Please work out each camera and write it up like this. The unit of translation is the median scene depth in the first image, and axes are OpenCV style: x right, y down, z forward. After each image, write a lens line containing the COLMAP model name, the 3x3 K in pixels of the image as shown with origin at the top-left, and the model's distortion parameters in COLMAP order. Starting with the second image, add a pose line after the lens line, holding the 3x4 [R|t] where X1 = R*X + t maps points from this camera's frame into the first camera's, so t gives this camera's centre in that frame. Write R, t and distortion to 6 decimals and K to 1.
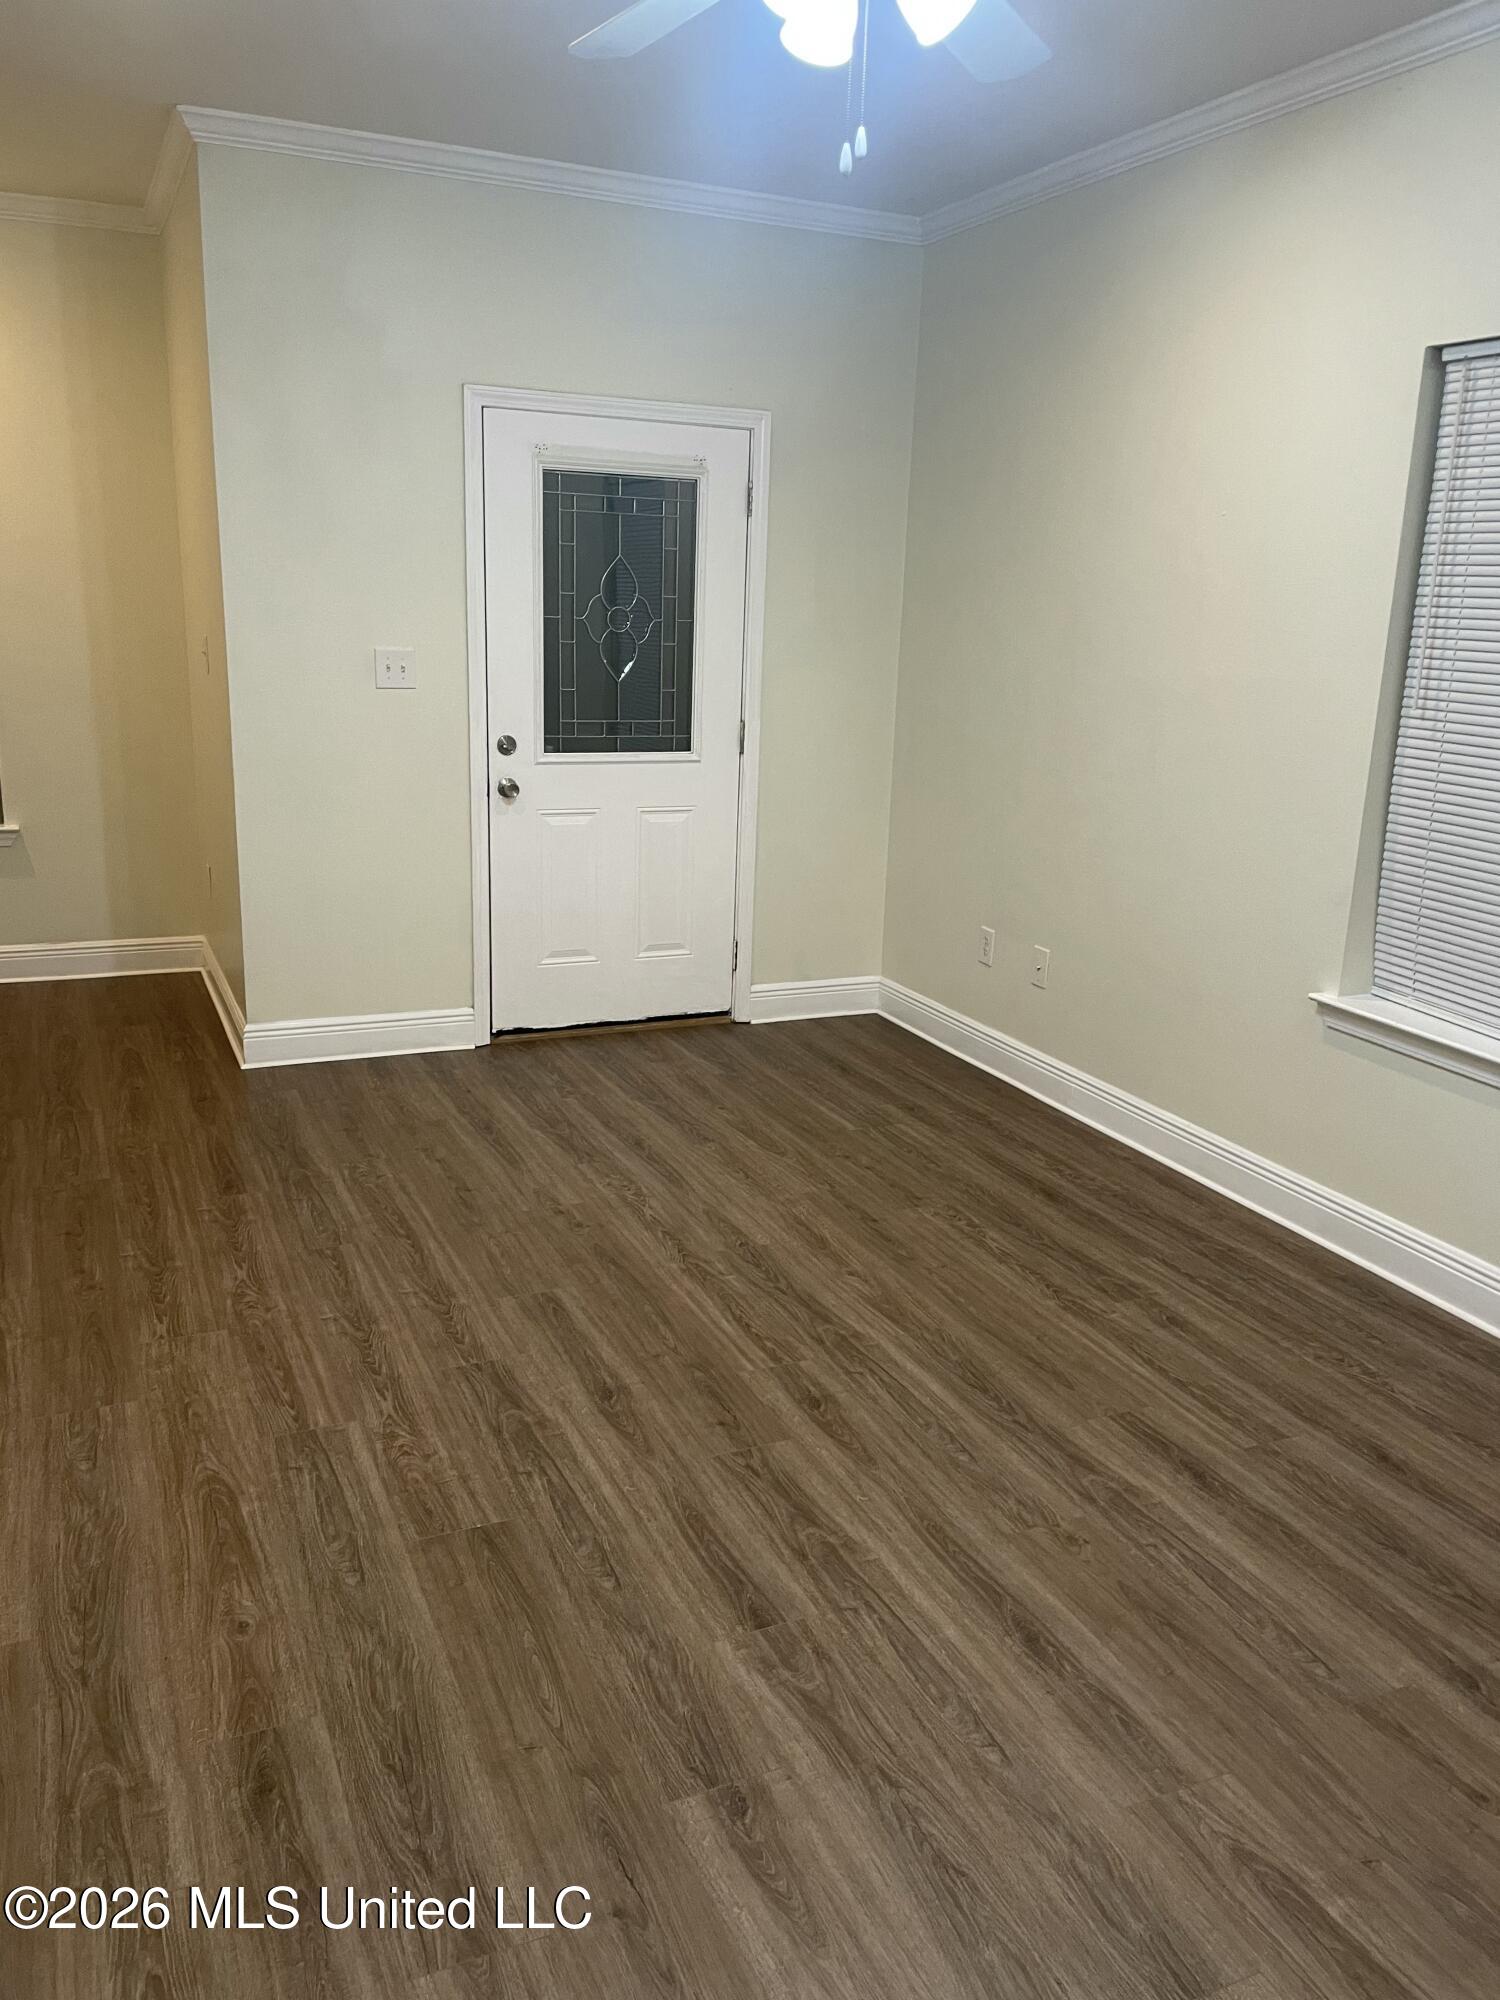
lens RADIAL K [[1514.9, 0, 743.2], [0, 1514.9, 996.8], [0, 0, 1]] dist [0.088799, -0.123662]
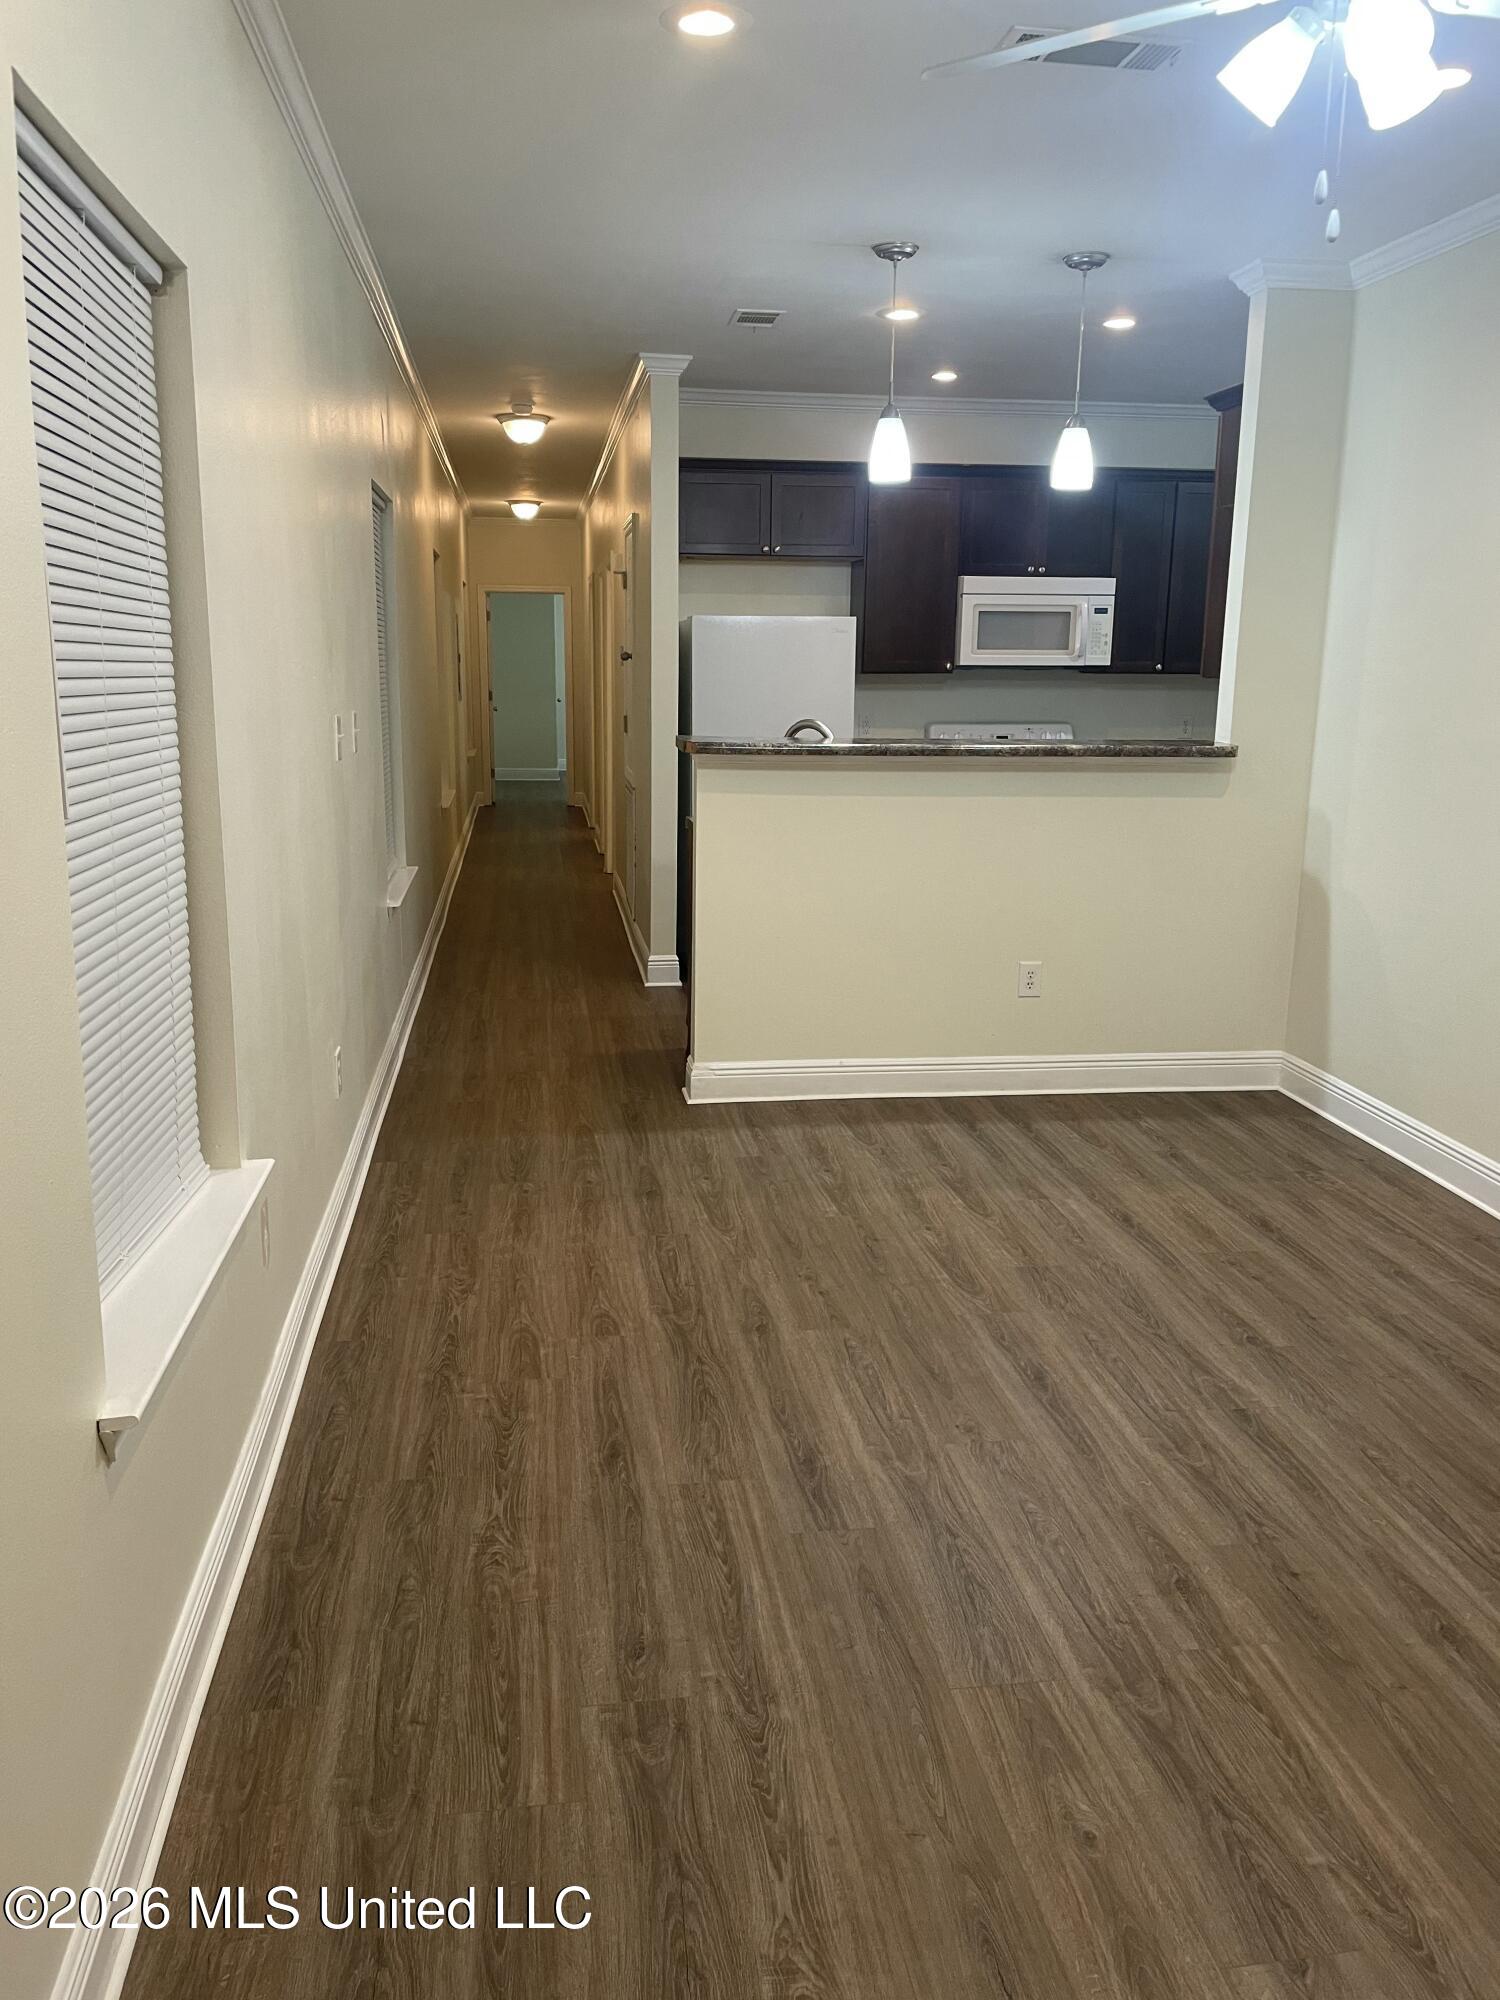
lens RADIAL K [[1514.9, 0, 743.2], [0, 1514.9, 996.8], [0, 0, 1]] dist [0.088799, -0.123662]
pose [[-0.960020, -0.102813, 0.260367, 0.081081], [0.028502, 0.889377, 0.456286, -0.371222], [-0.278477, 0.445465, -0.850889, 1.438406]]
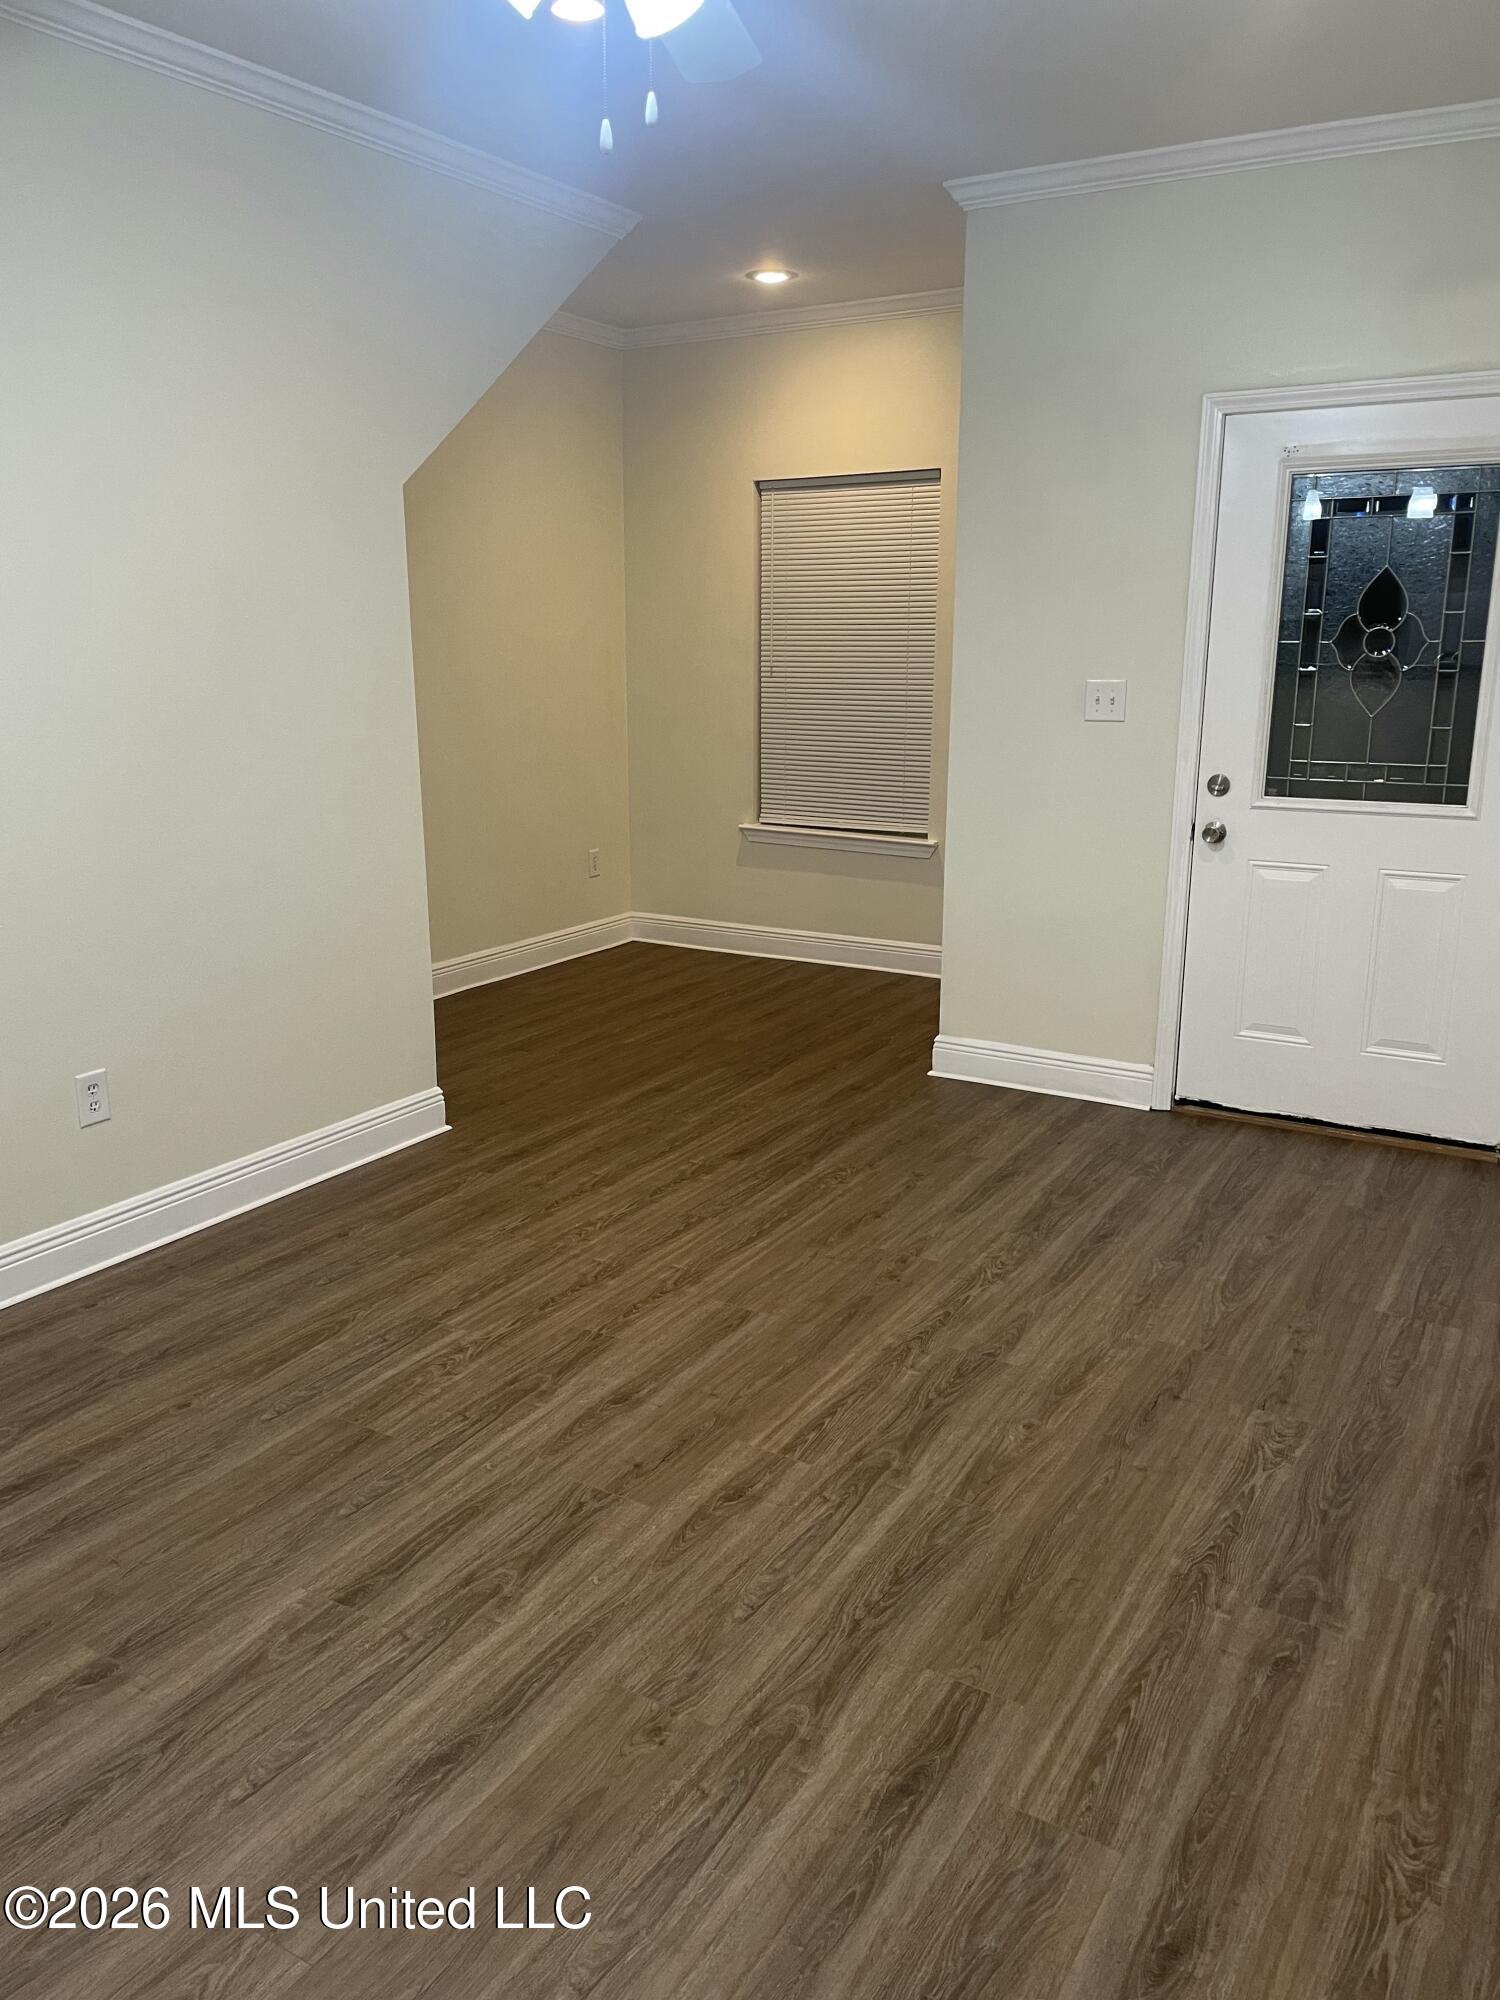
lens RADIAL K [[1514.9, 0, 743.2], [0, 1514.9, 996.8], [0, 0, 1]] dist [0.088799, -0.123662]
pose [[0.573373, 0.162415, -0.803035, 0.630535], [-0.189004, 0.979938, 0.063243, -0.069484], [0.797196, 0.115515, 0.592567, 0.379992]]
